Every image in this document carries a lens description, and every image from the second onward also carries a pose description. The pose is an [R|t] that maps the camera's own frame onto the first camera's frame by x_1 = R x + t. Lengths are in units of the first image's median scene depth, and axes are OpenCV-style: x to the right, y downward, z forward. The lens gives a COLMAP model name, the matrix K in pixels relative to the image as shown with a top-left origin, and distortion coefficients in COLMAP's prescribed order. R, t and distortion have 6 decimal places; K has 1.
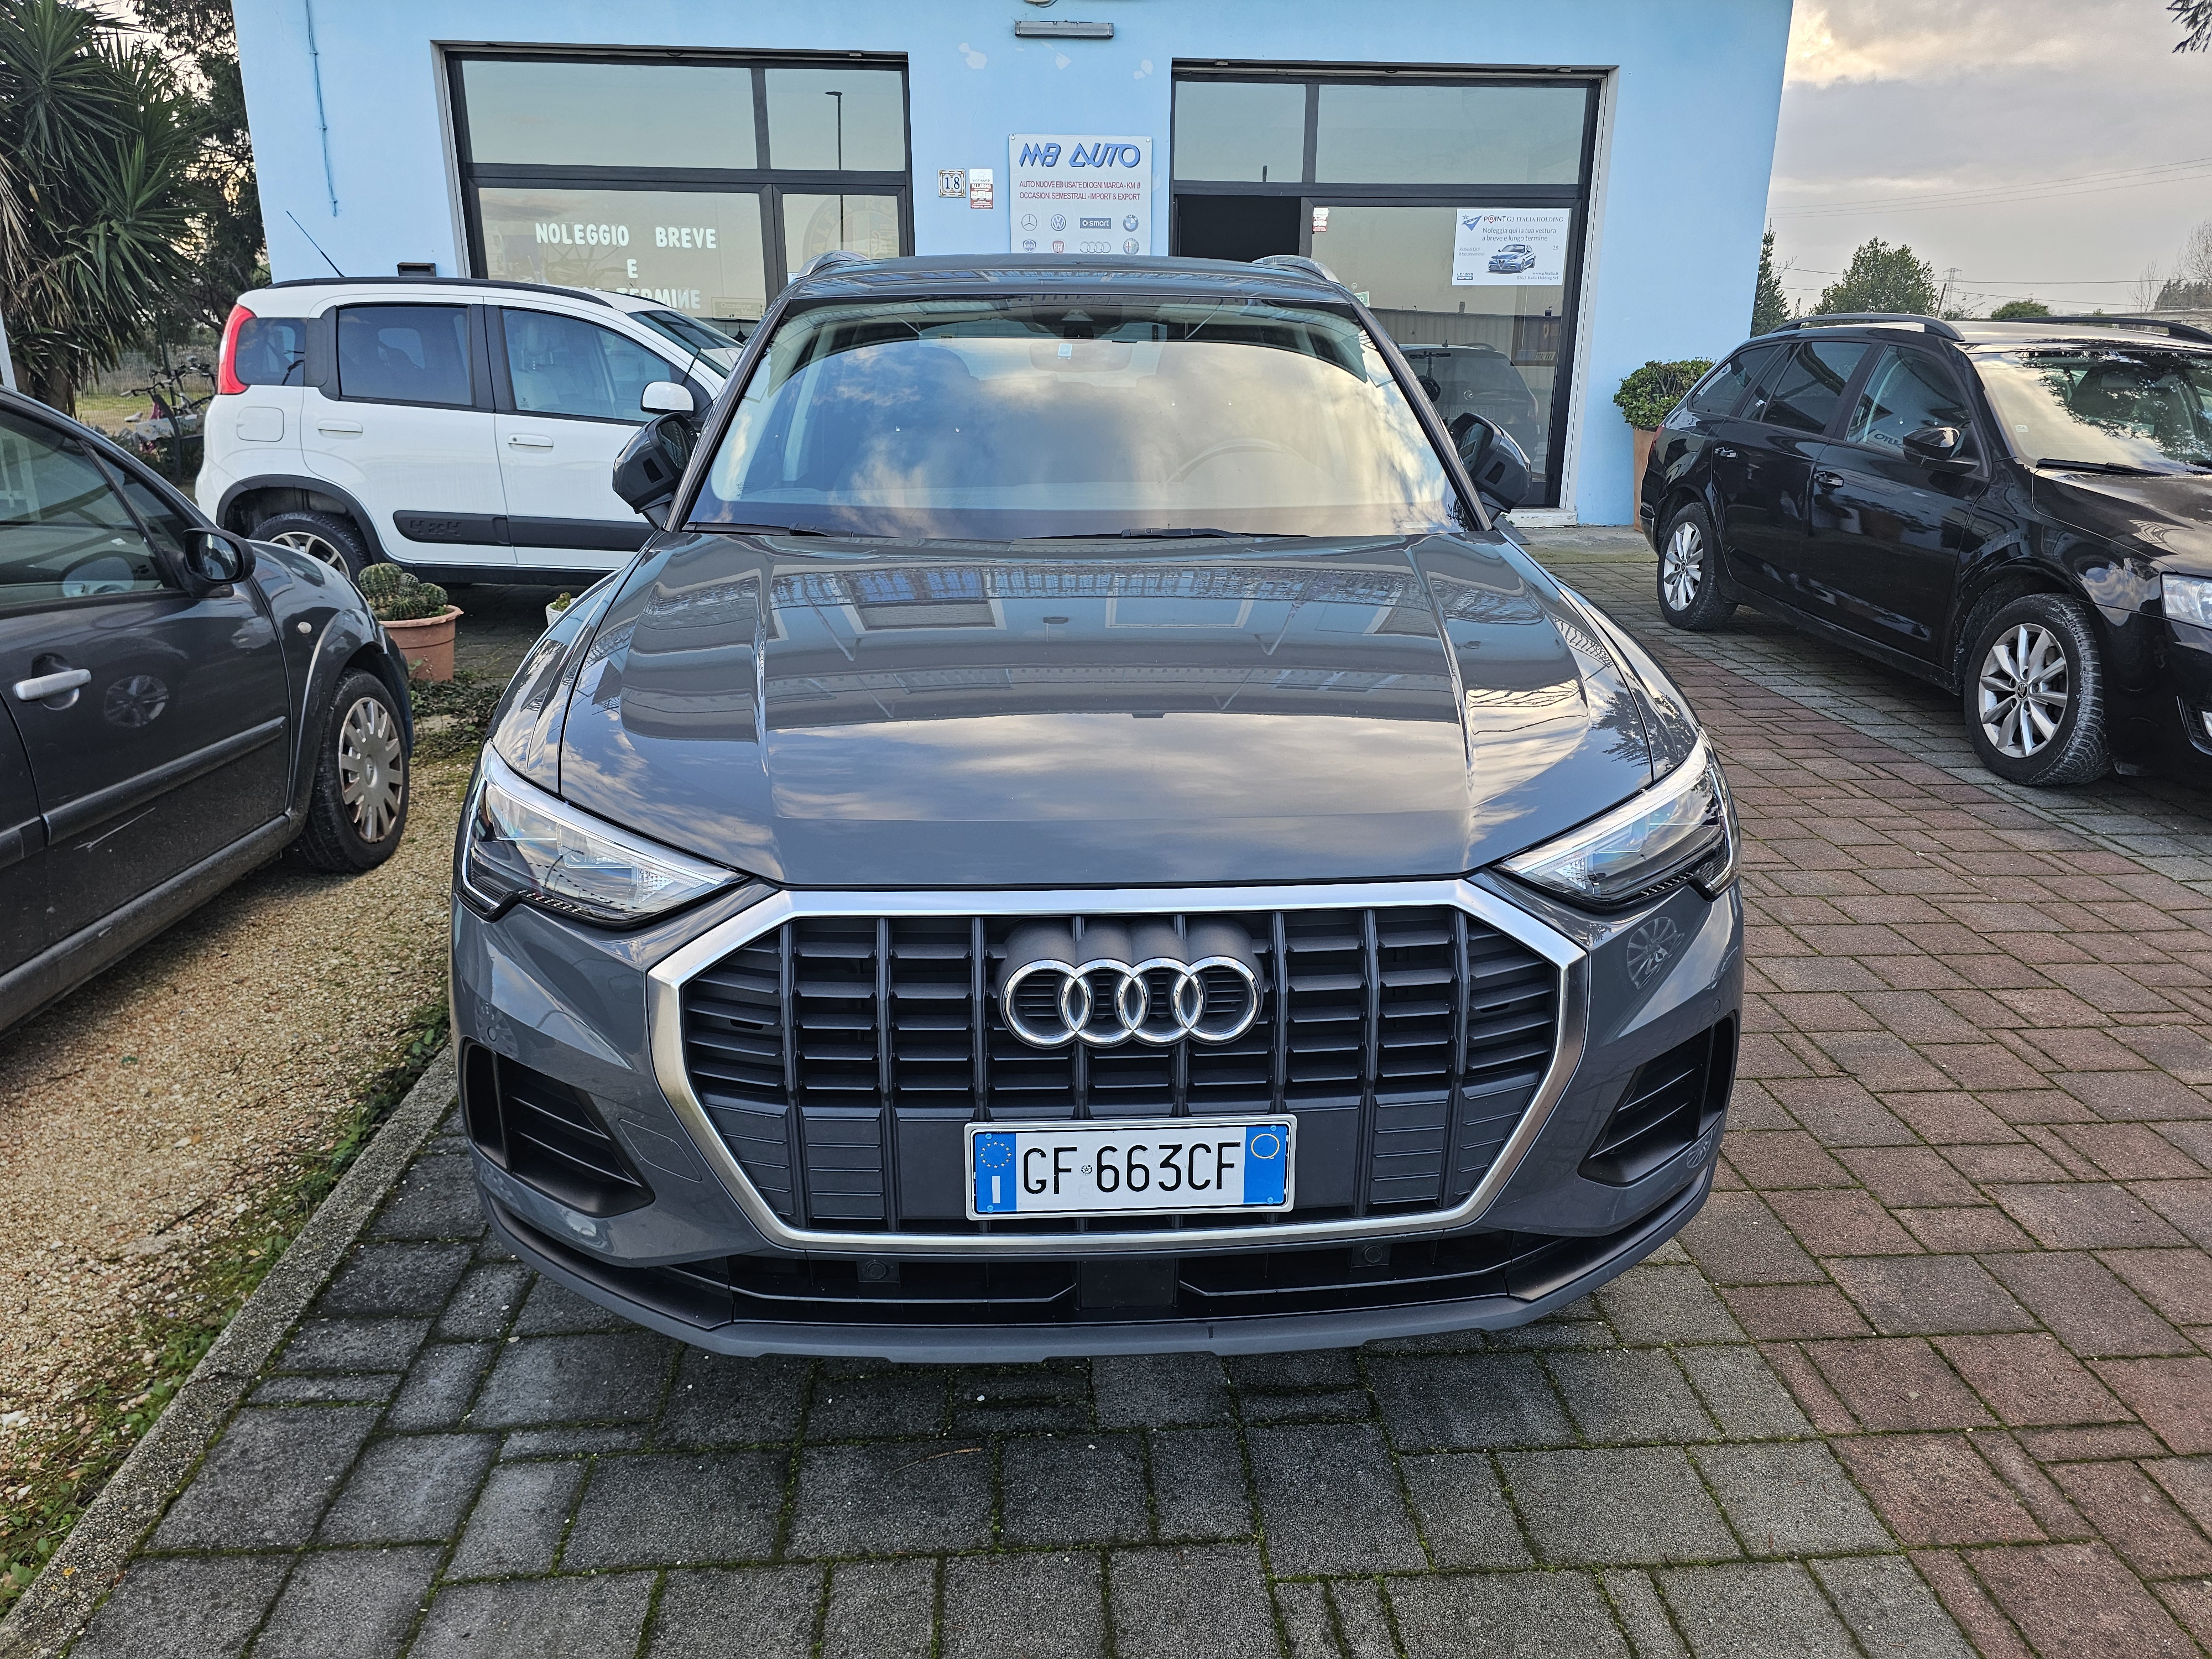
lens RADIAL K [[1507.7, 0, 1106.8], [0, 1507.7, 743.3], [0, 0, 1]] dist [0.062387, -0.068751]
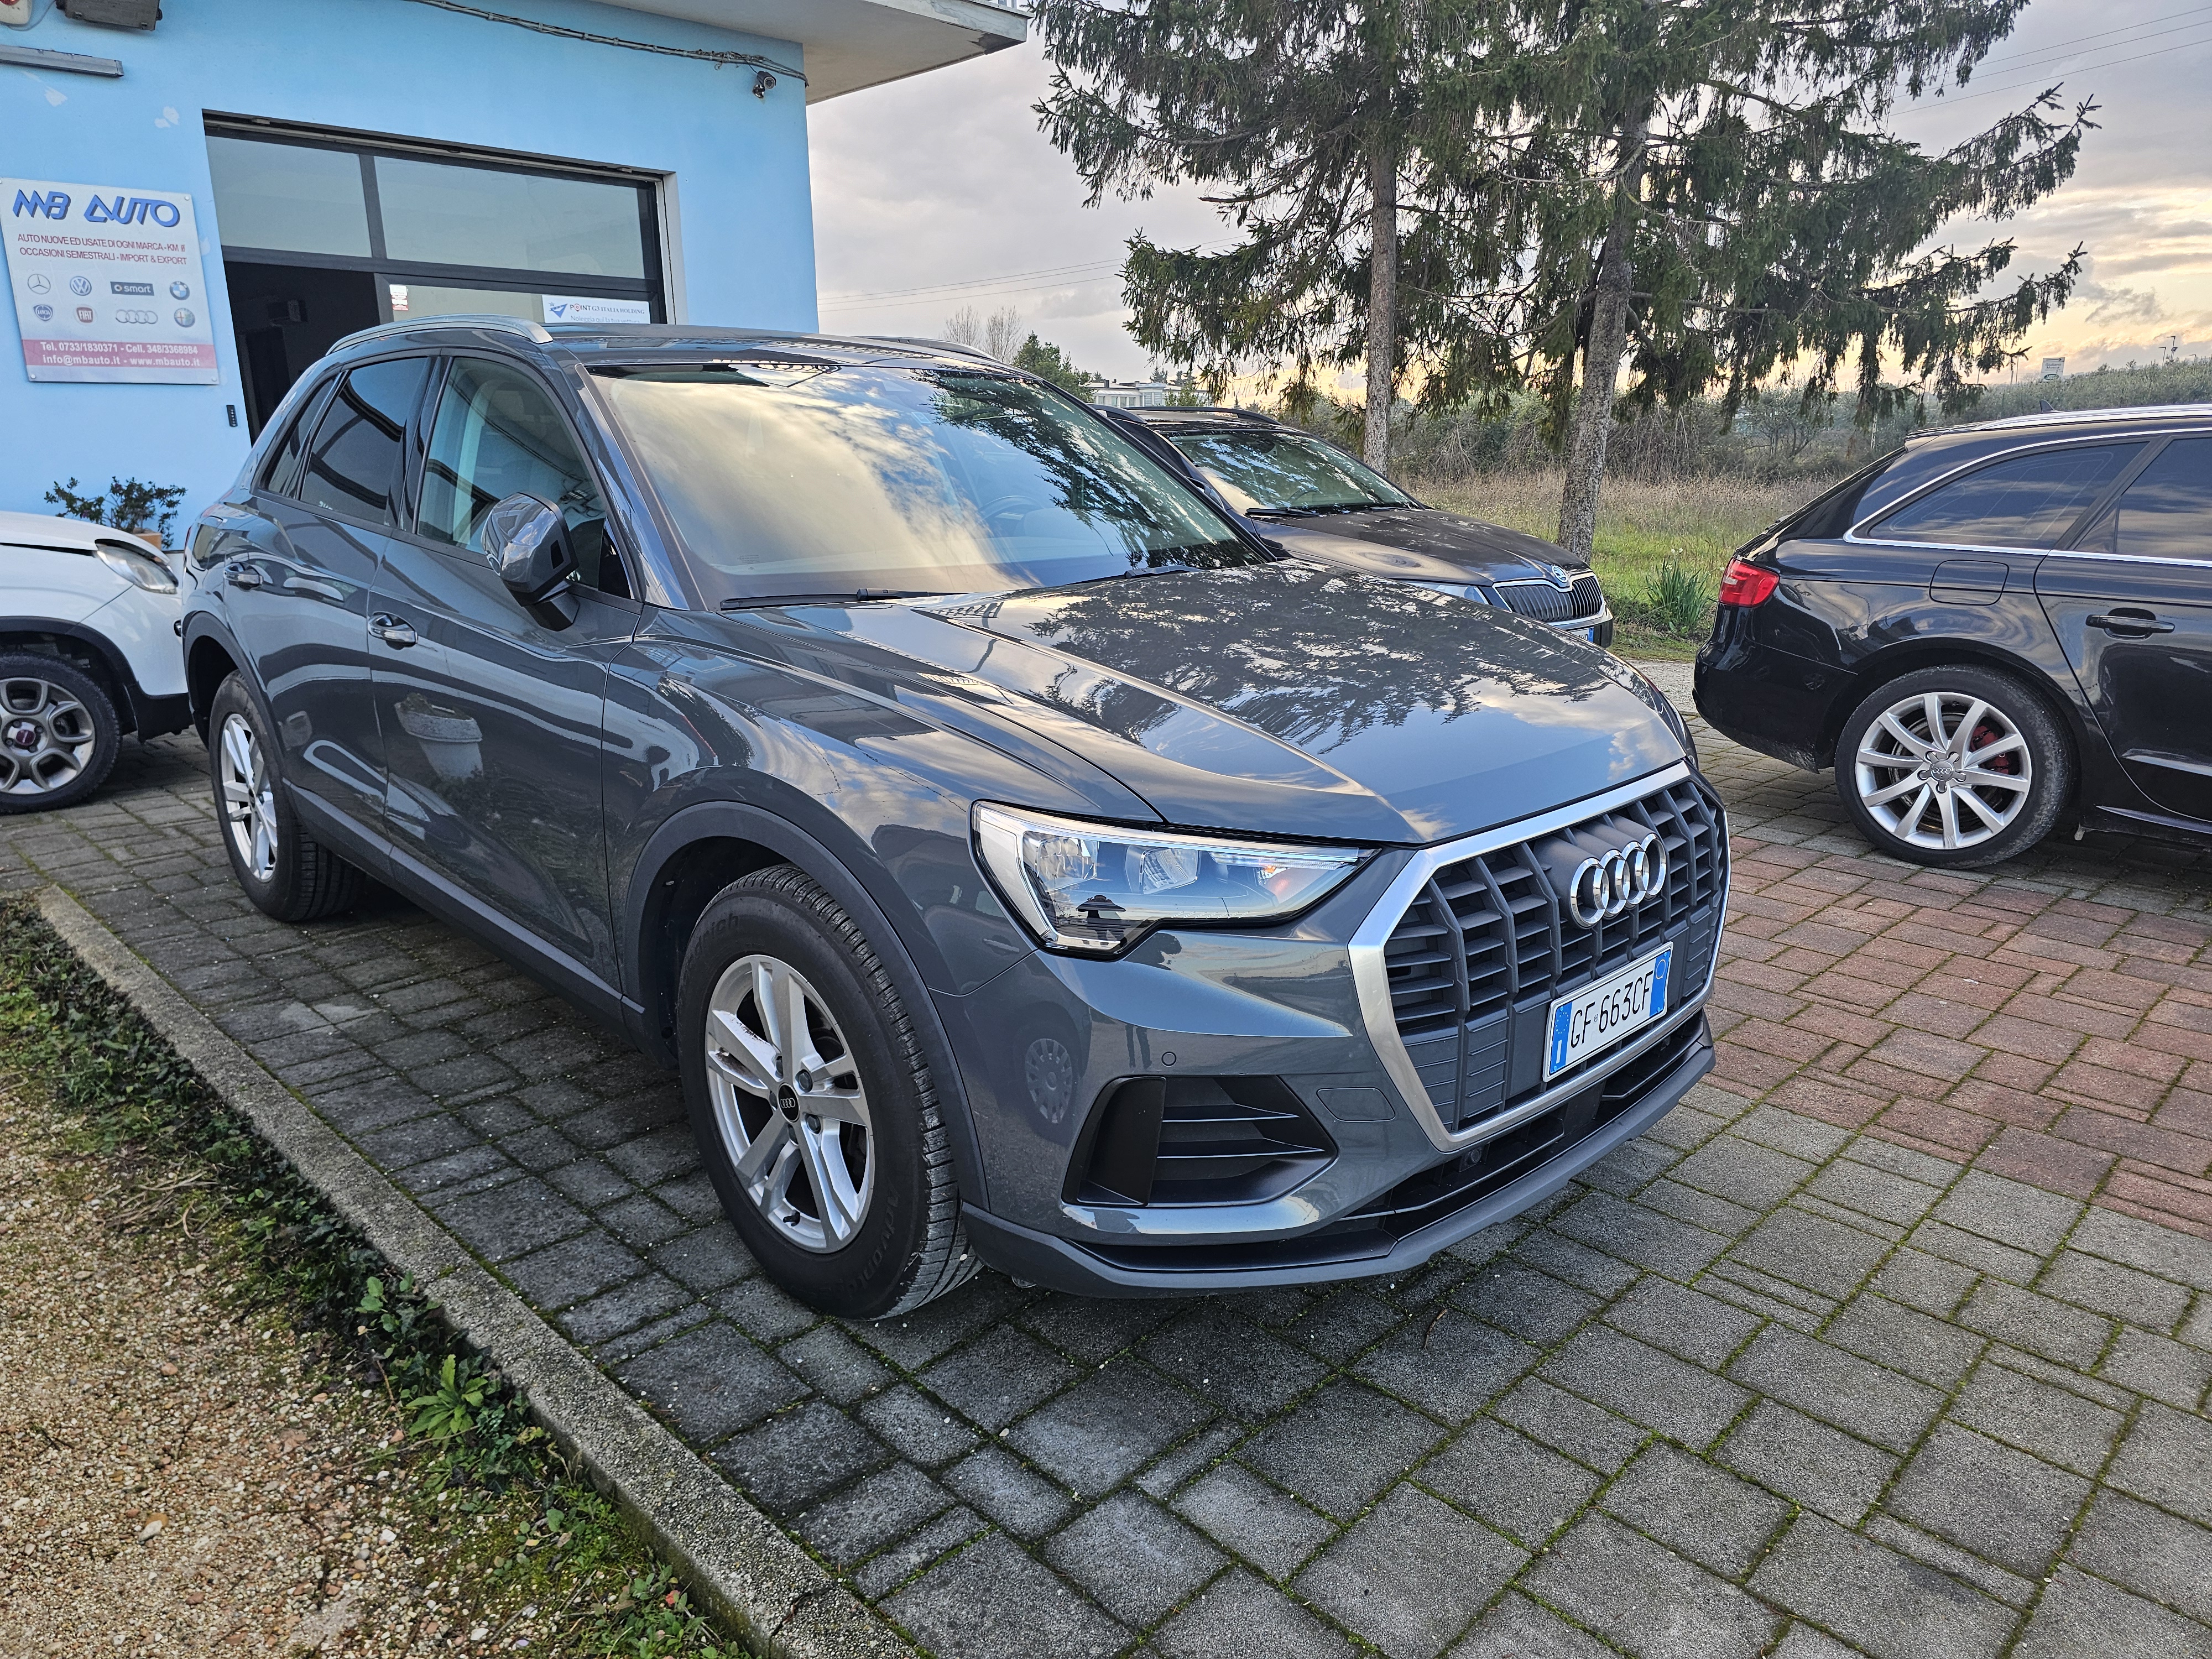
lens RADIAL K [[1507.7, 0, 1106.8], [0, 1507.7, 743.3], [0, 0, 1]] dist [0.062387, -0.068751]
pose [[0.751294, -0.142008, 0.644508, -0.791321], [0.178336, 0.983929, 0.008910, -0.028083], [-0.635415, 0.108245, 0.764546, 0.161618]]
